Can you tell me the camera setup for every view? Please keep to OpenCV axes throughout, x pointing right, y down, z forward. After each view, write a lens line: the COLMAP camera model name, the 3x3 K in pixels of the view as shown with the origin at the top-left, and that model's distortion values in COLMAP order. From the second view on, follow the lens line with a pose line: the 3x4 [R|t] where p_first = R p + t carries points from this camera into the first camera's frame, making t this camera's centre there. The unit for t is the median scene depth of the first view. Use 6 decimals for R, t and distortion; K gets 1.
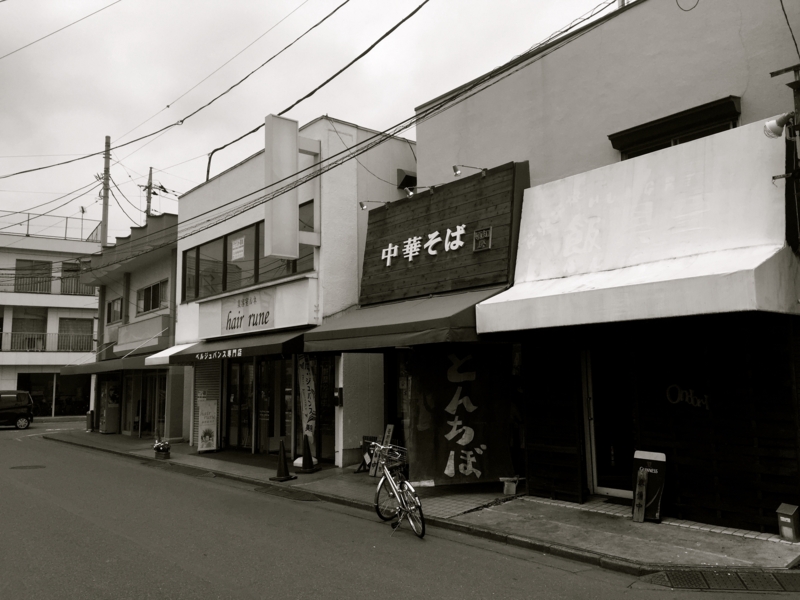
lens RADIAL K [[680.4, 0, 400.0], [0, 680.4, 300.0], [0, 0, 1]] dist [0.076261, -0.149999]
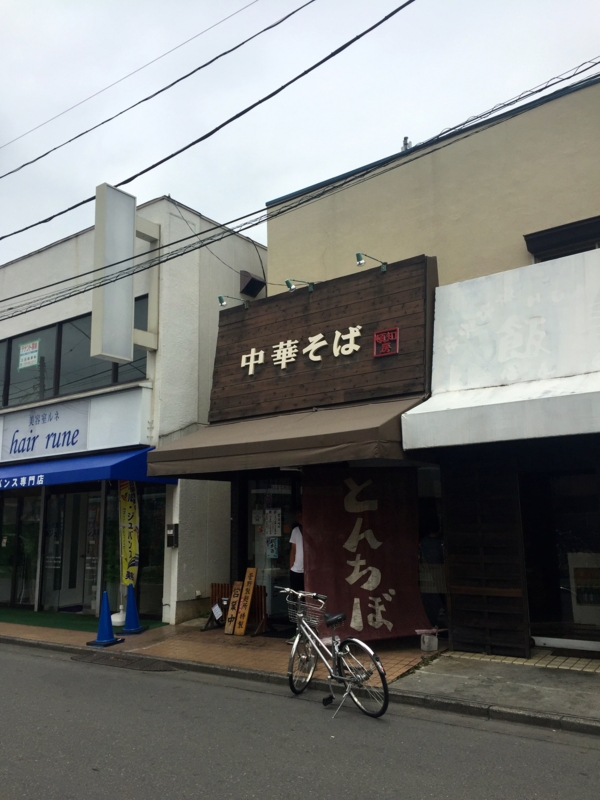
lens RADIAL K [[680.4, 0, 313.8], [0, 680.4, 398.9], [0, 0, 1]] dist [0.076261, -0.149999]
pose [[0.968247, 0.041921, 0.246457, -0.159469], [-0.024932, 0.997118, -0.071654, 0.040650], [-0.248751, 0.063234, 0.966501, 0.192885]]
